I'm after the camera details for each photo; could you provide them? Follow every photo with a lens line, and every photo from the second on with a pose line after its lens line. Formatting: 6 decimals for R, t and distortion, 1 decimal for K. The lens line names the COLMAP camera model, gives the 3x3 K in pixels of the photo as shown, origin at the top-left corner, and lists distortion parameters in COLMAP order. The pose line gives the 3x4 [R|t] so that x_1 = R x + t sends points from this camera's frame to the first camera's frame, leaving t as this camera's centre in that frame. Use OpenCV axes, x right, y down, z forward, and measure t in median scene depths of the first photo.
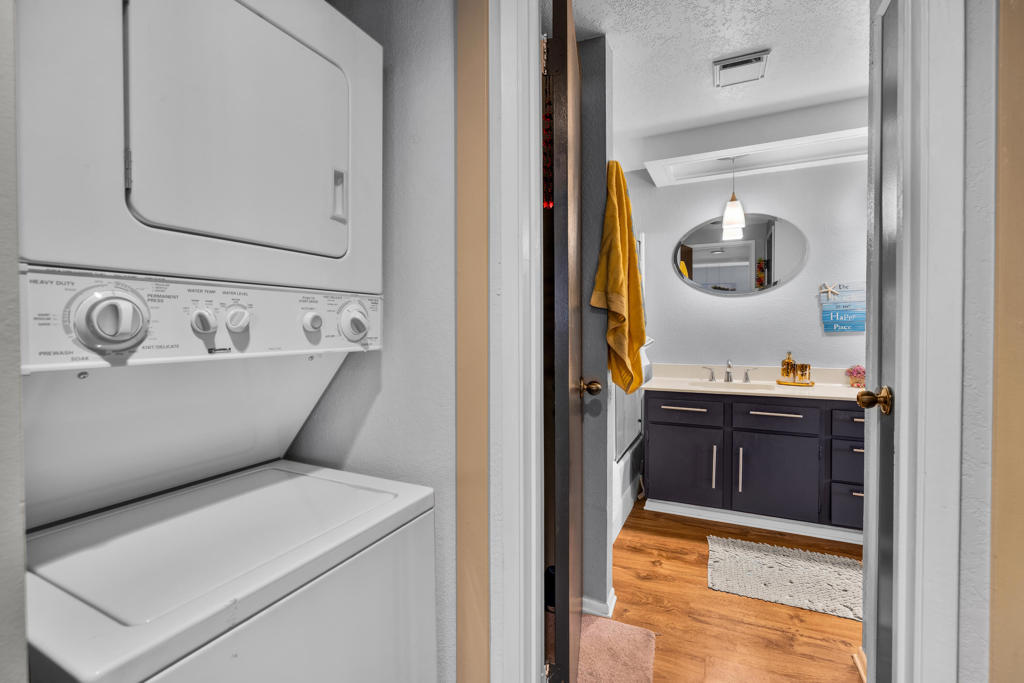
lens RADIAL K [[431.9, 0, 518.4], [0, 431.9, 334.0], [0, 0, 1]] dist [-0.002280, -0.000083]
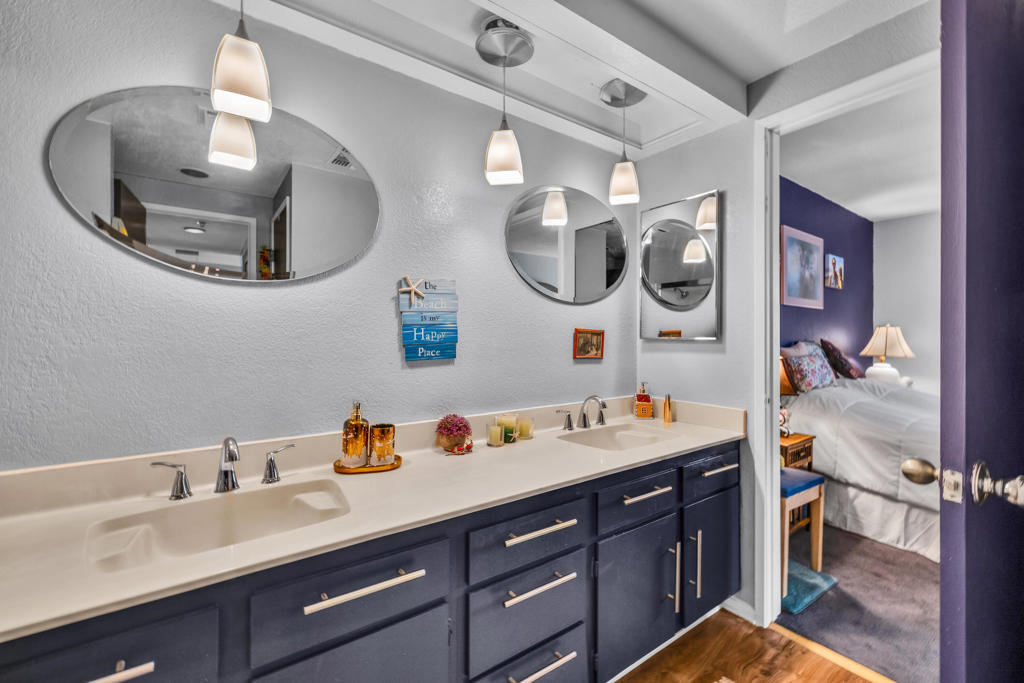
lens RADIAL K [[431.9, 0, 517.3], [0, 431.9, 340.9], [0, 0, 1]] dist [-0.002280, -0.000083]
pose [[0.476484, 0.002244, 0.879180, 0.272612], [0.006492, 0.999960, -0.006071, -0.027211], [-0.879159, 0.008601, 0.476451, 0.593518]]
